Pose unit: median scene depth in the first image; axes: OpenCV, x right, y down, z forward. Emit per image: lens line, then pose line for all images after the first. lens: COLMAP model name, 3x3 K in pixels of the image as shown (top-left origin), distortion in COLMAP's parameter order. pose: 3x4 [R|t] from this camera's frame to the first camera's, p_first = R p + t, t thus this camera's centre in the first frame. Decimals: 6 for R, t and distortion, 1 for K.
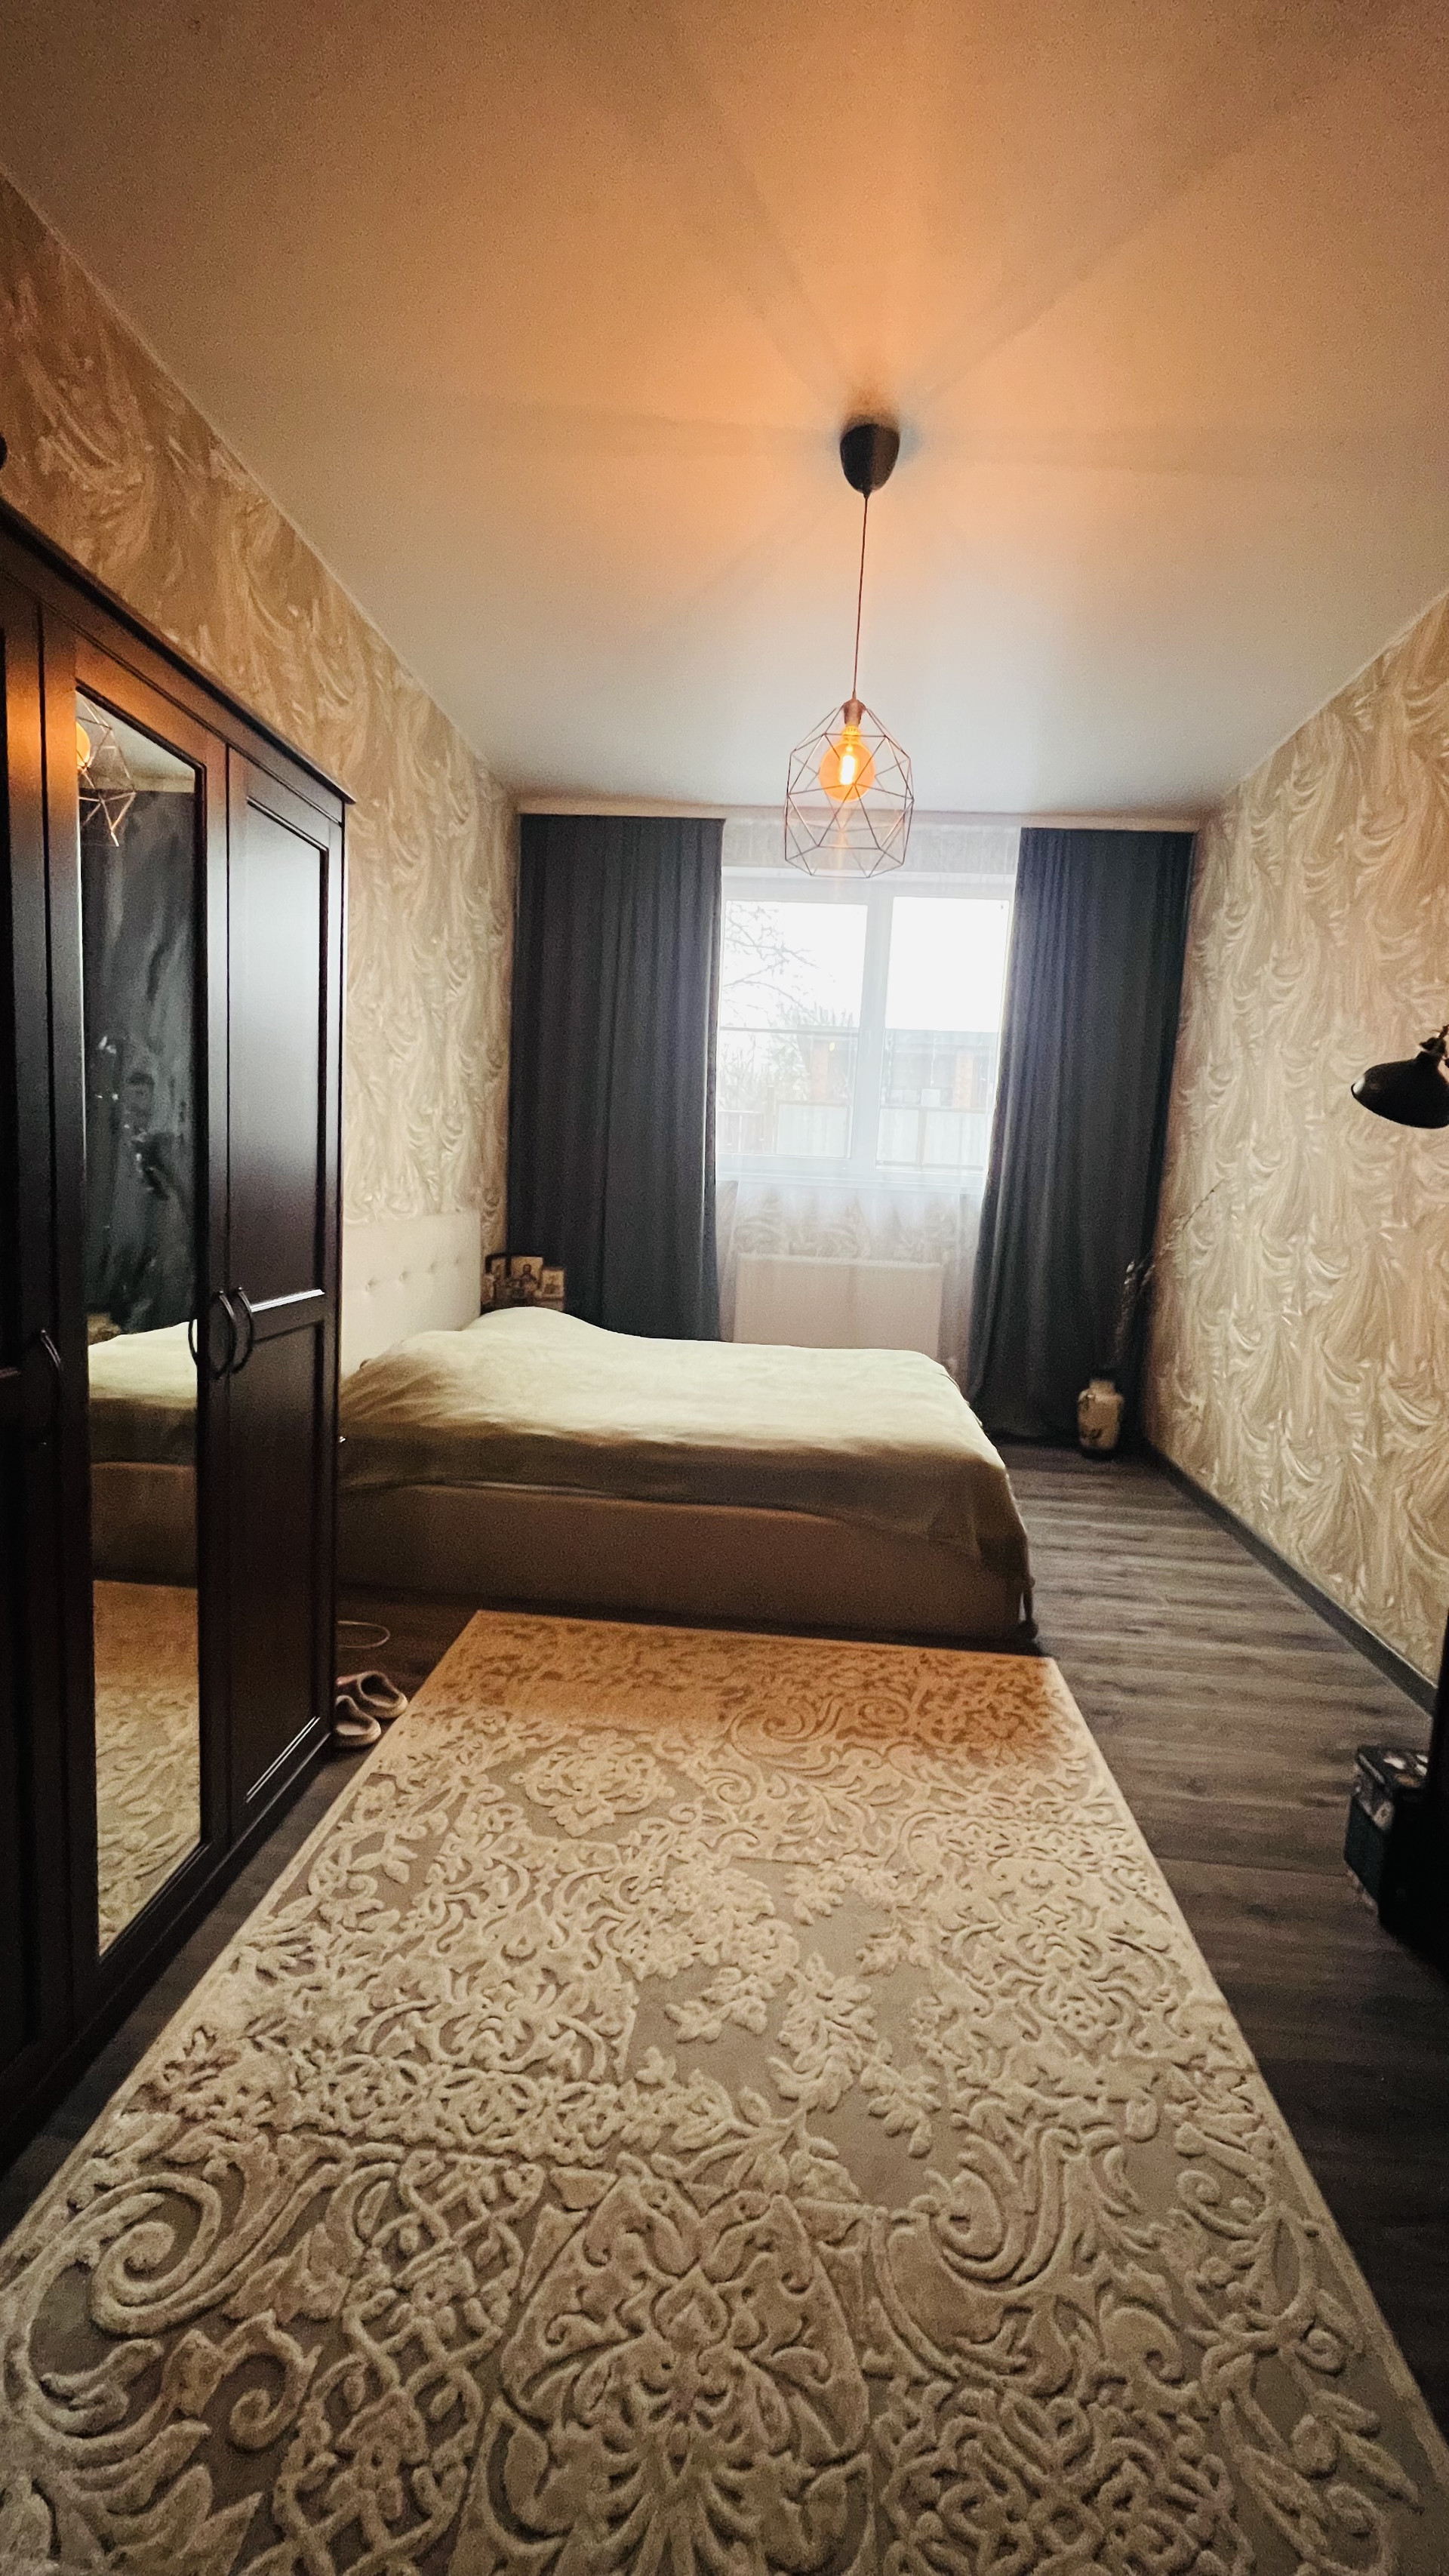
lens RADIAL K [[1027.5, 0, 728.9], [0, 1027.5, 1285.3], [0, 0, 1]] dist [-0.001809, 0.000202]
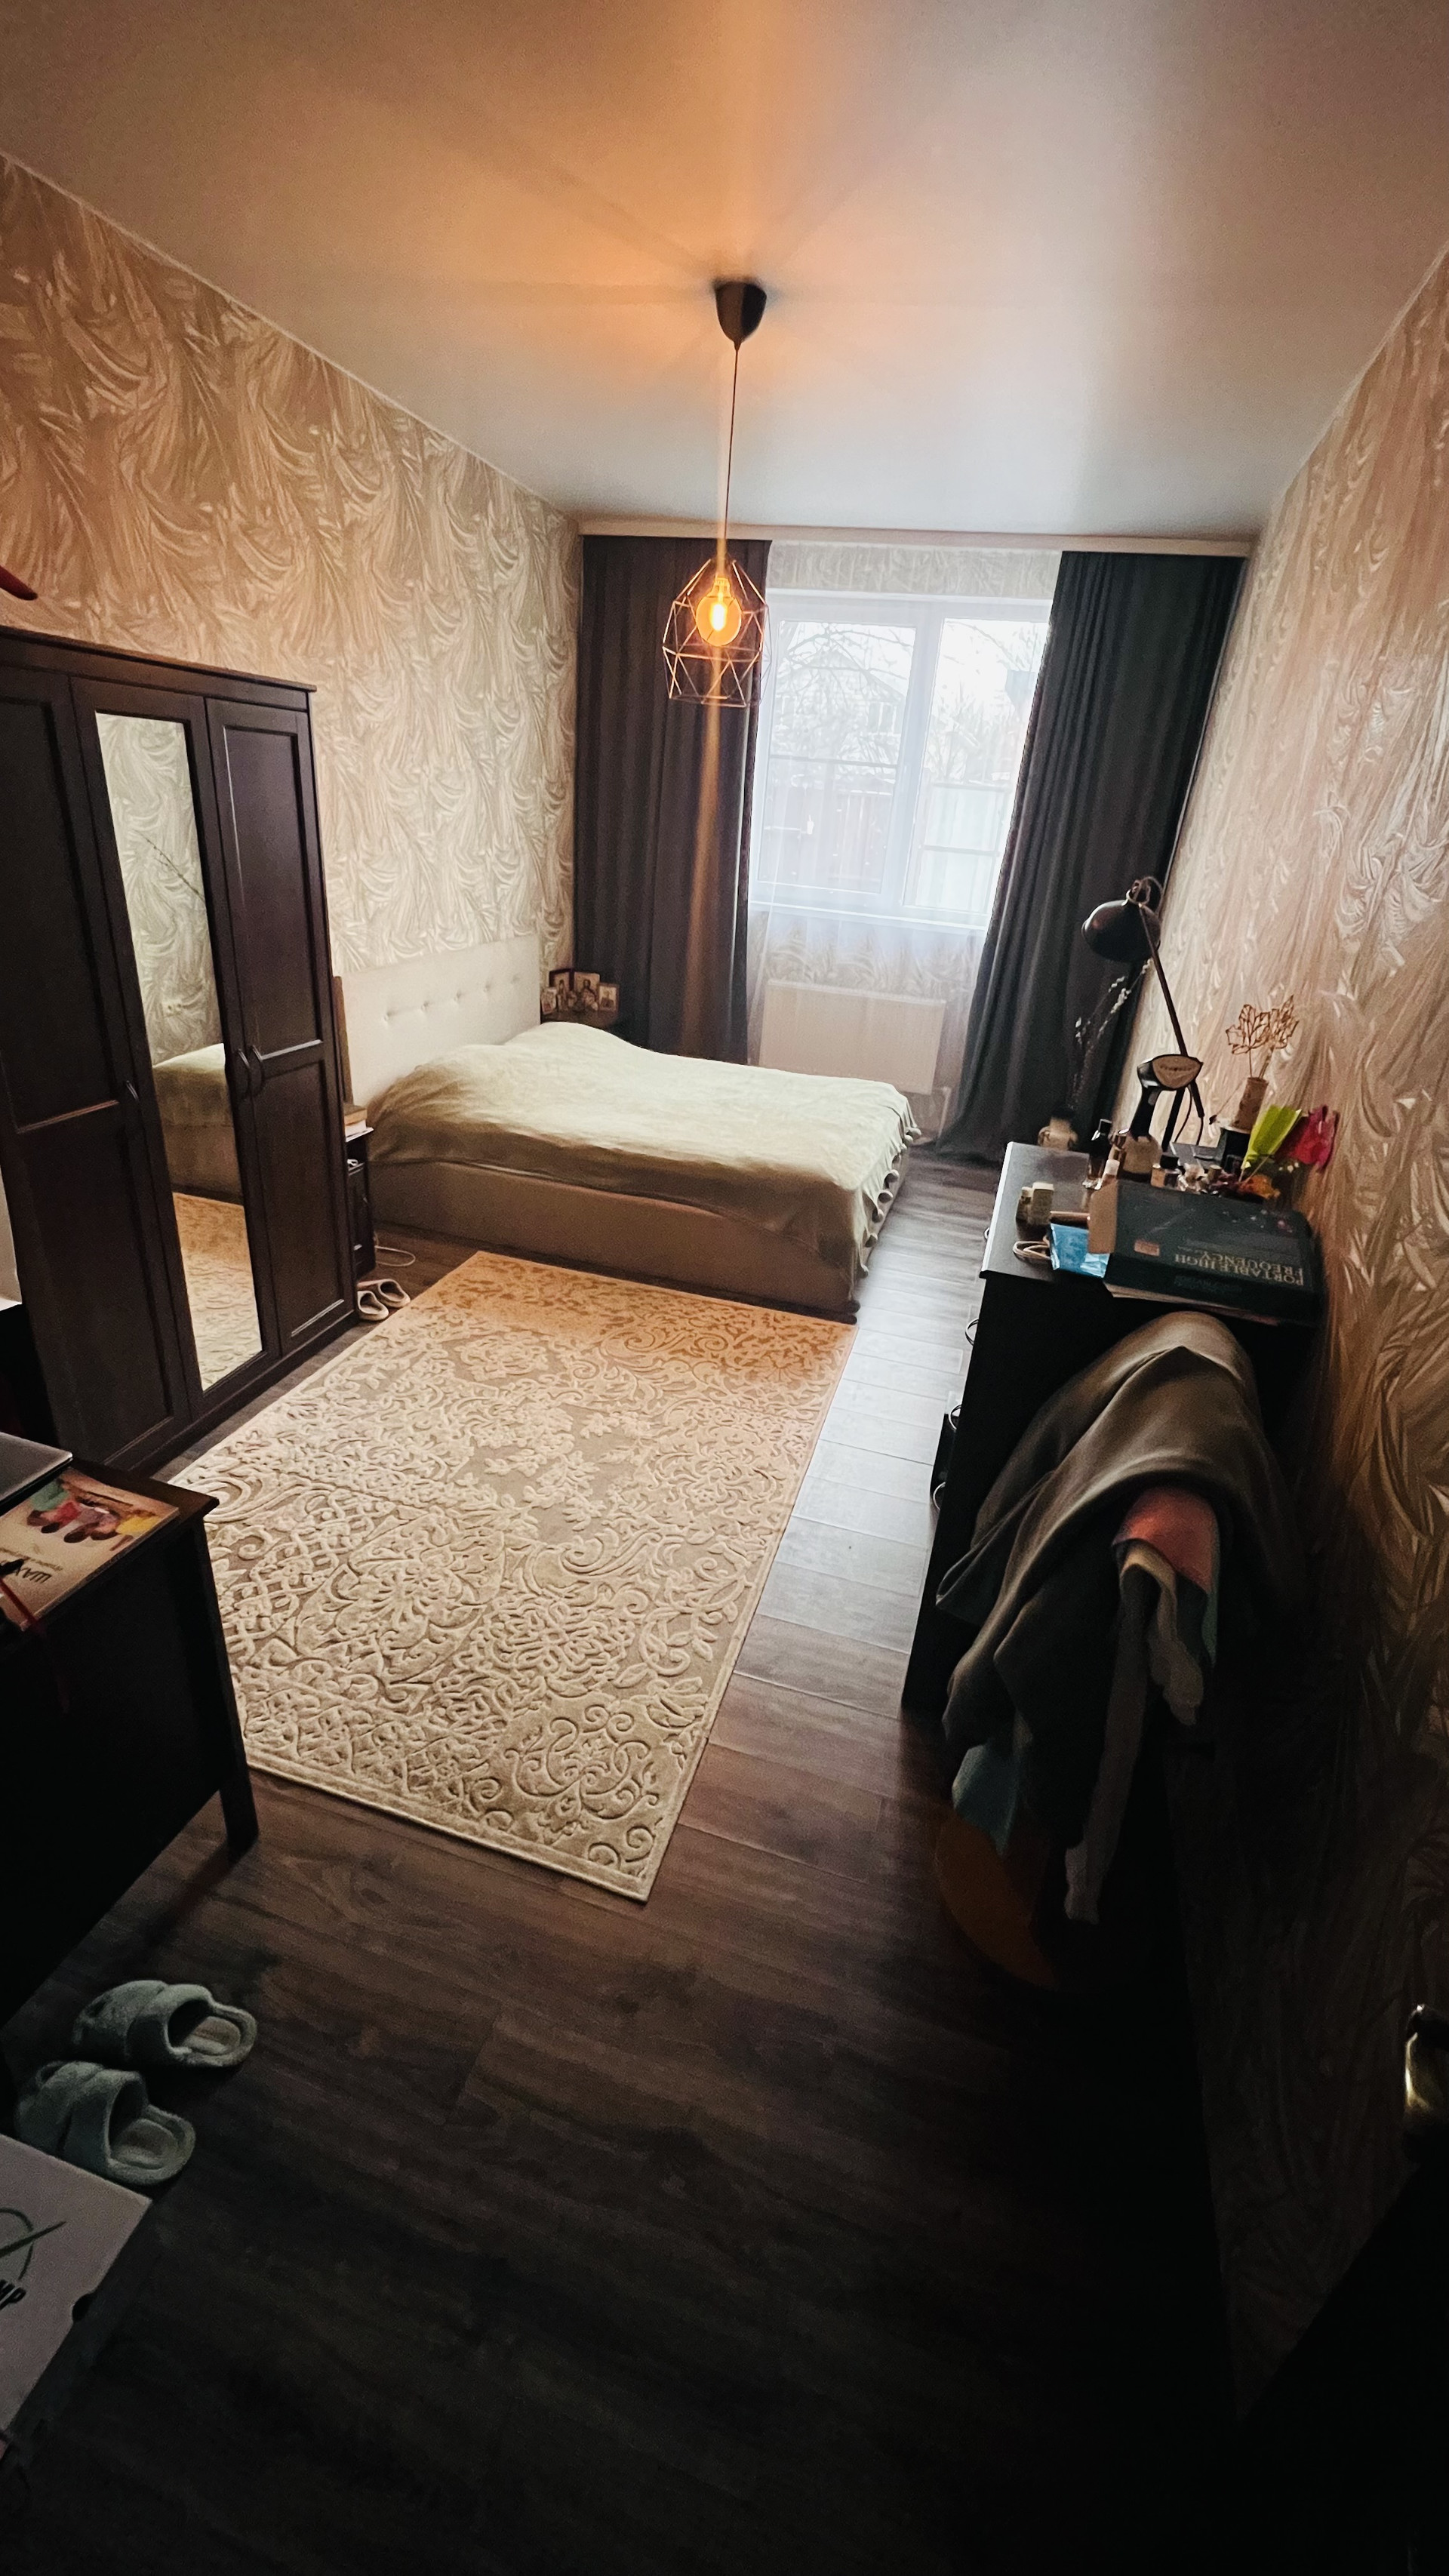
lens RADIAL K [[1027.5, 0, 724.6], [0, 1027.5, 1284.4], [0, 0, 1]] dist [-0.001809, 0.000202]
pose [[0.978446, 0.110413, -0.174508, 0.401427], [-0.051781, 0.949239, 0.310264, -0.123014], [0.199907, -0.294540, 0.934496, -0.346427]]
